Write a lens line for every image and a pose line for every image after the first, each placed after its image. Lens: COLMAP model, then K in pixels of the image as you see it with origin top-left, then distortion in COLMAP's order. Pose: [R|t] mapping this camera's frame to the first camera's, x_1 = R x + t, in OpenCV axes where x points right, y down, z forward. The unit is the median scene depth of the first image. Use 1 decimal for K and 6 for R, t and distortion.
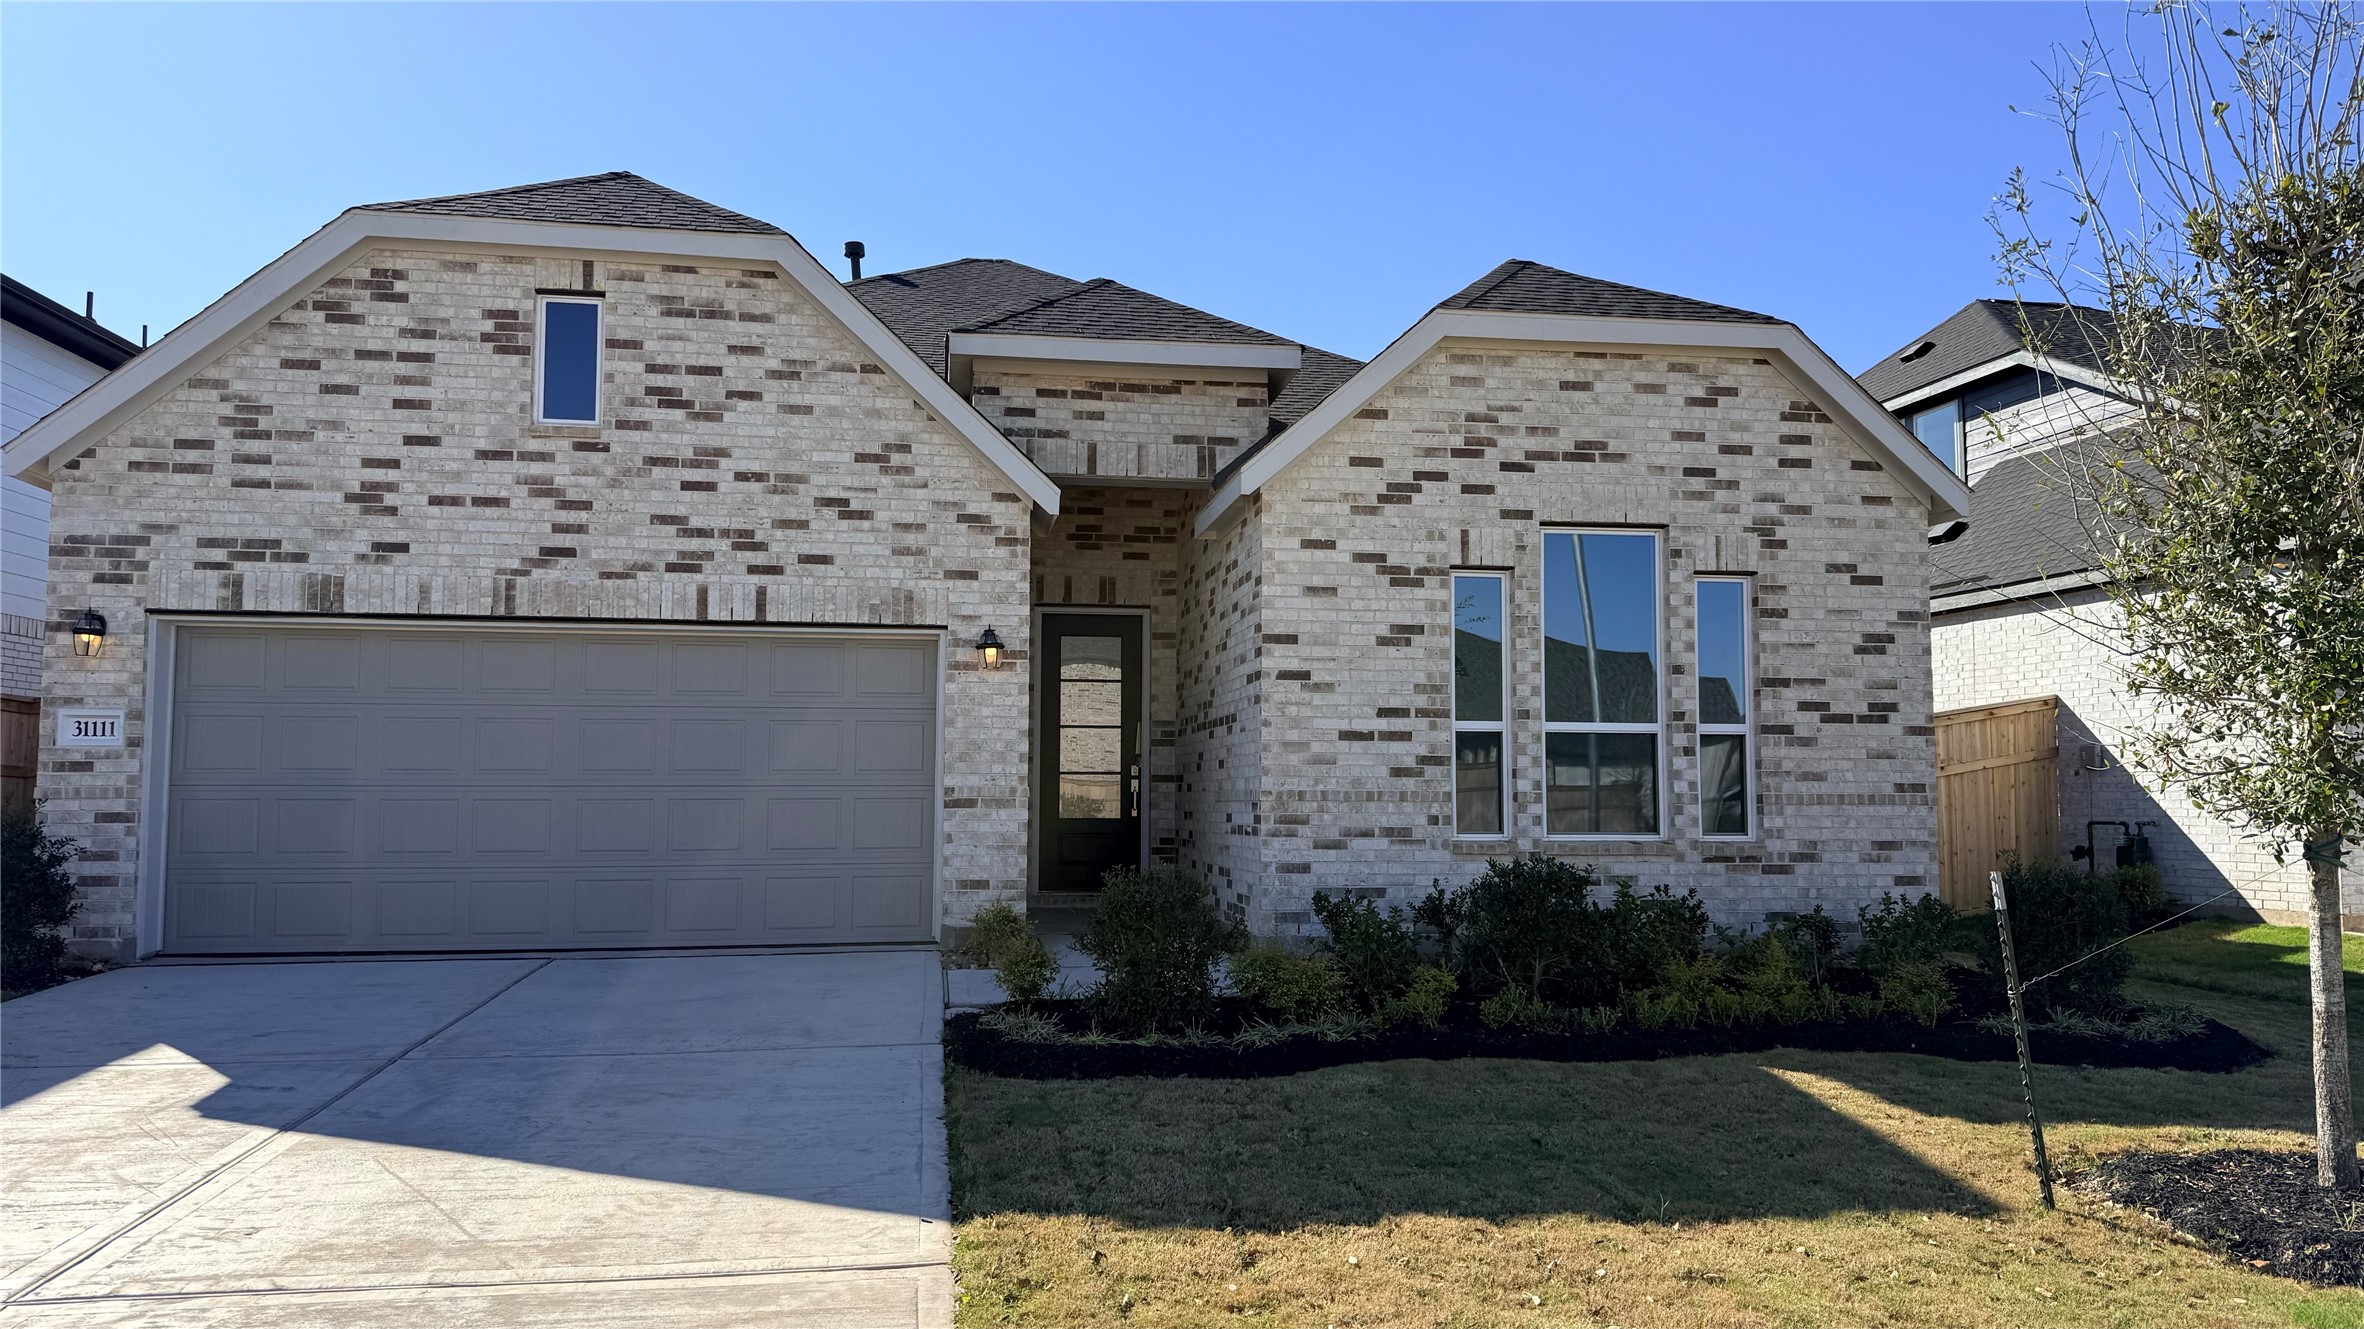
lens RADIAL K [[1638.6, 0, 1194.5], [0, 1638.6, 676.3], [0, 0, 1]] dist [0.145119, -0.140525]
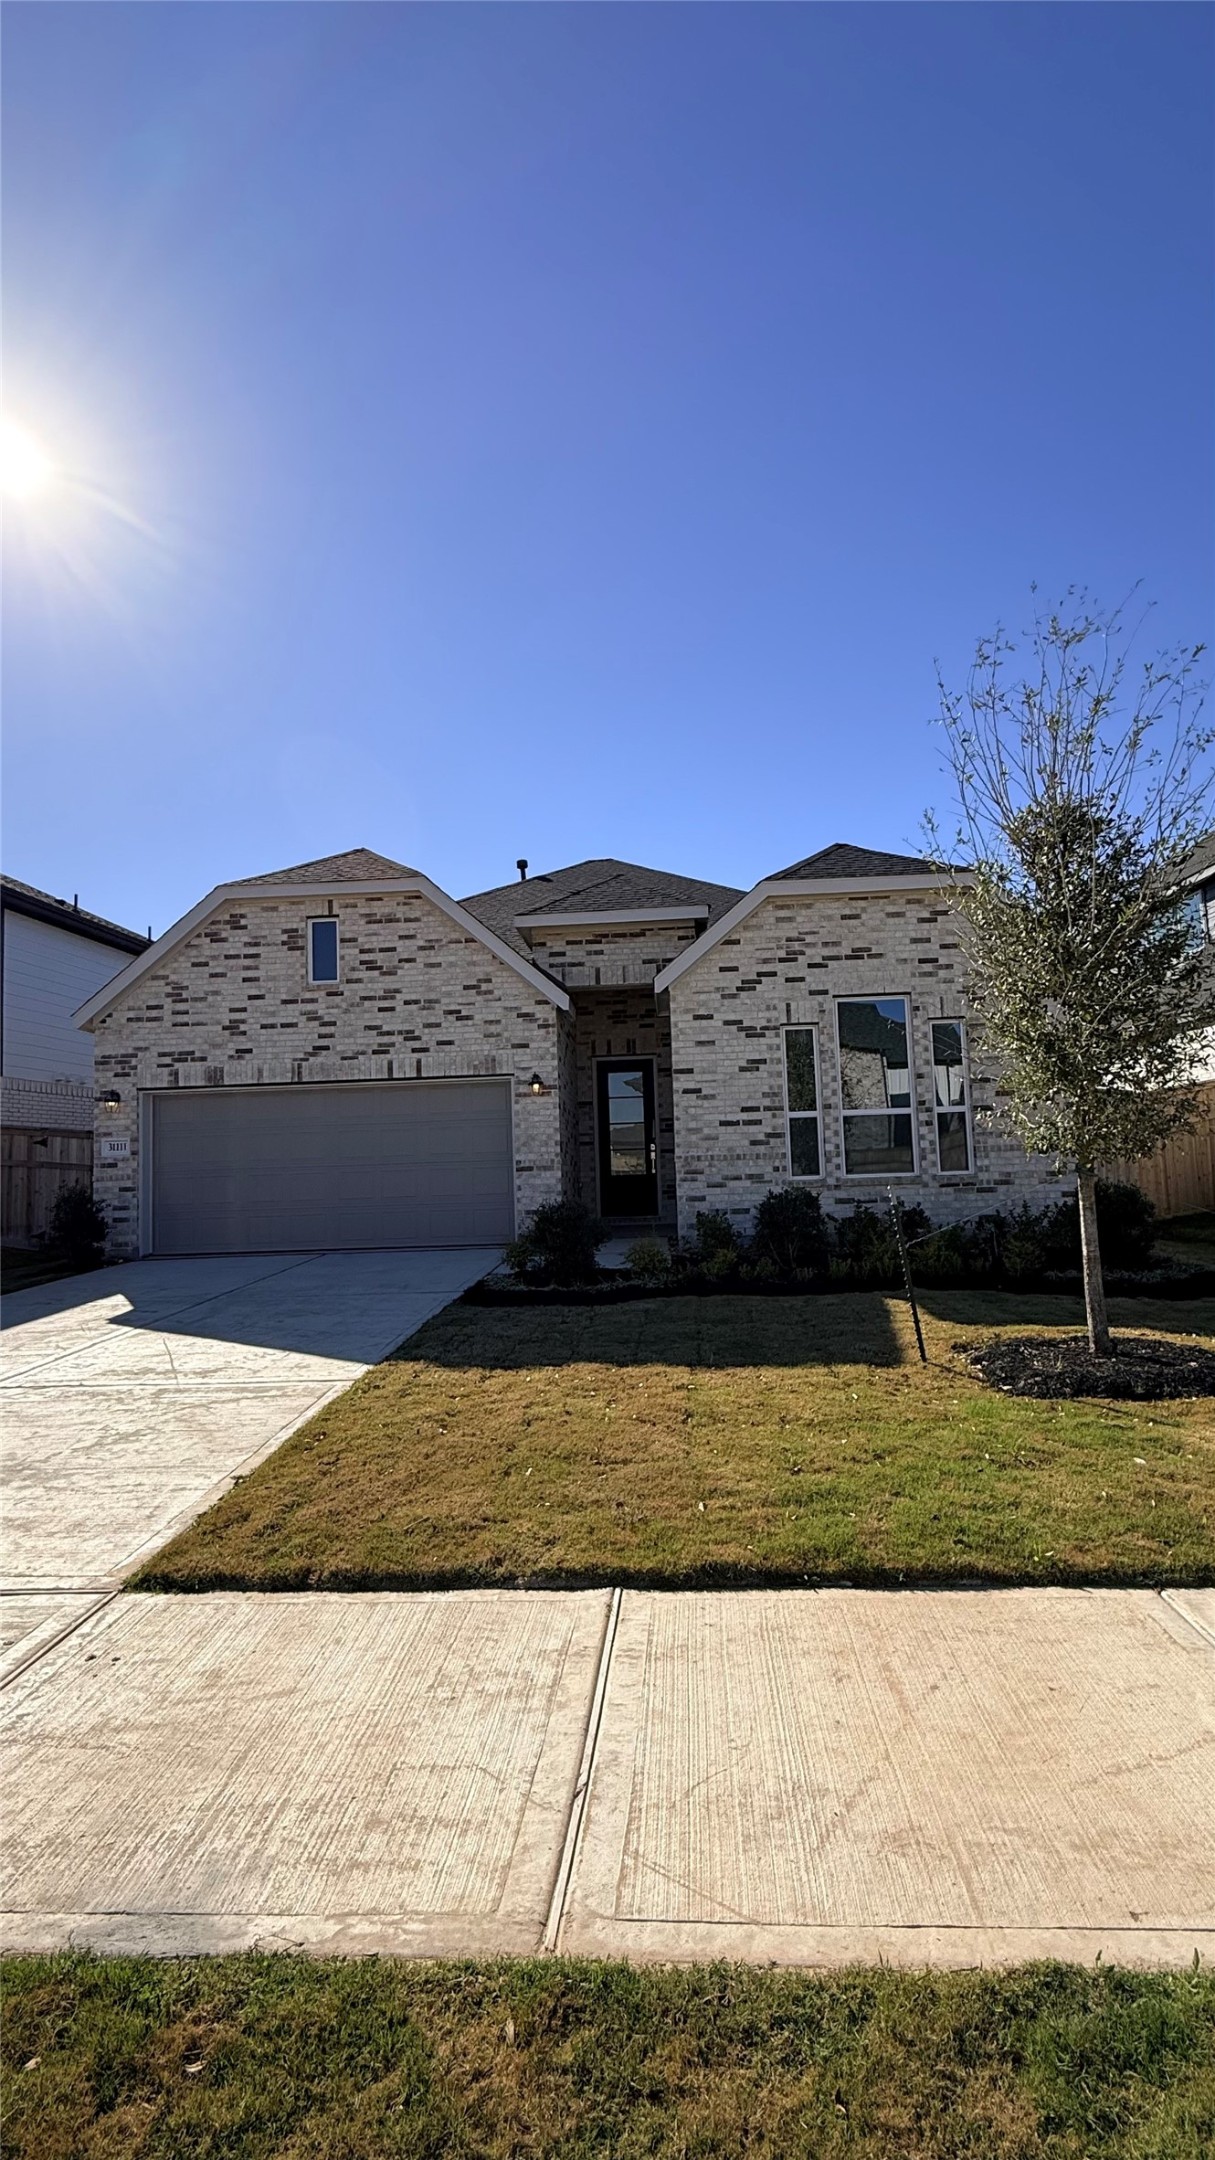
lens RADIAL K [[1007.1, 0, 607.5], [0, 1007.1, 1080.0], [0, 0, 1]] dist [0.003023, 0.000162]
pose [[0.975046, -0.054082, -0.215314, 0.200170], [0.051994, 0.998529, -0.015354, -0.000740], [0.215828, 0.003776, 0.976424, -0.090571]]
